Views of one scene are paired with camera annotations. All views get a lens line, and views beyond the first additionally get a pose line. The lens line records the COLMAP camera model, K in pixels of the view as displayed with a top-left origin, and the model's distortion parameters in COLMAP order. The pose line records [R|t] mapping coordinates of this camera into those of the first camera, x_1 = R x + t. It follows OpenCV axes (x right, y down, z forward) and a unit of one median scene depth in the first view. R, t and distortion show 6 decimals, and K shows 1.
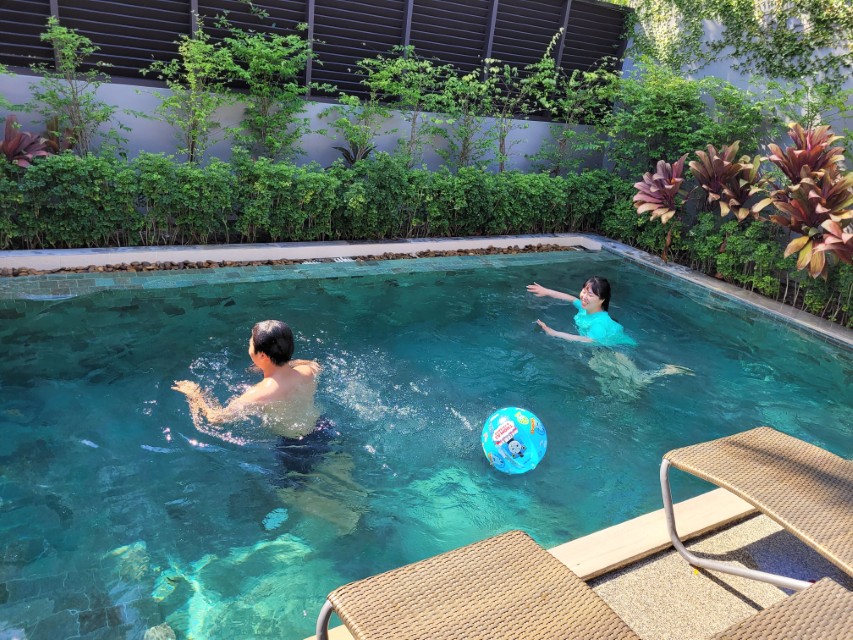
lens RADIAL K [[683.1, 0, 426.5], [0, 683.1, 321.6], [0, 0, 1]] dist [0.004387, -0.002722]
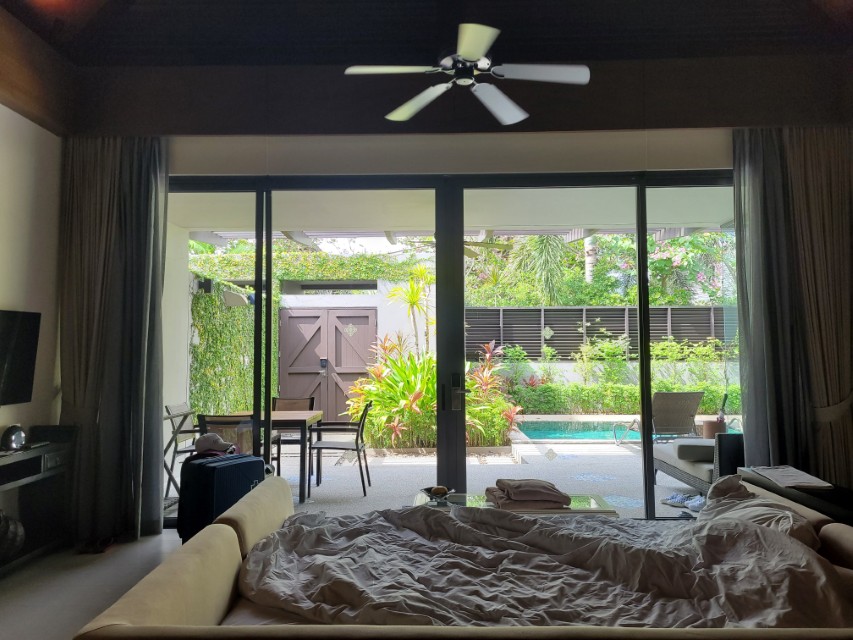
lens RADIAL K [[683.1, 0, 426.6], [0, 683.1, 315.4], [0, 0, 1]] dist [0.004387, -0.002722]
pose [[0.847161, -0.143450, -0.511605, 0.545667], [-0.074903, 0.921008, -0.382274, 0.582478], [0.526030, 0.362168, 0.769498, -1.510843]]
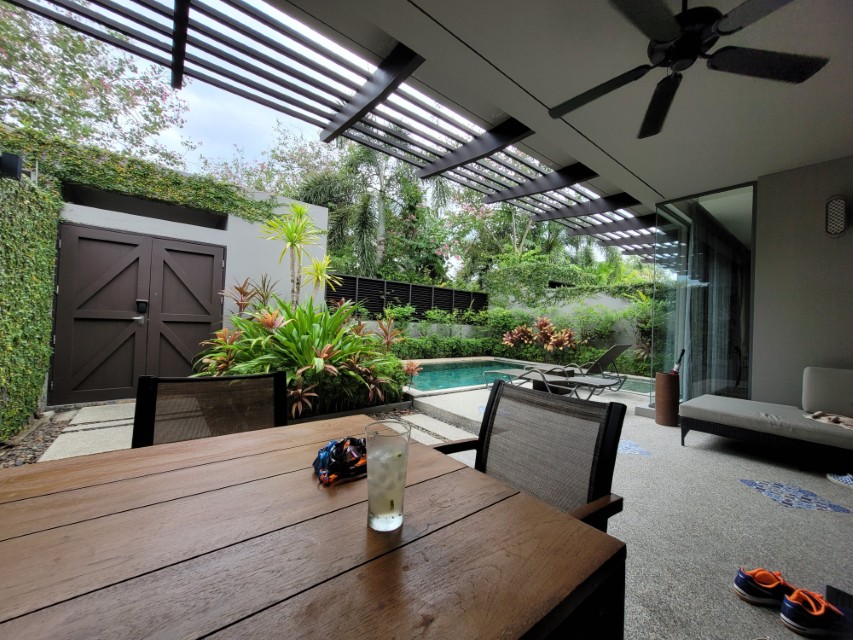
lens RADIAL K [[337.2, 0, 423.4], [0, 337.2, 322.1], [0, 0, 1]] dist [0.003011, 0.000119]
pose [[0.989024, -0.071782, 0.129144, -0.357170], [0.109821, 0.941868, -0.317527, 0.264787], [-0.098844, 0.328225, 0.939414, -0.728528]]
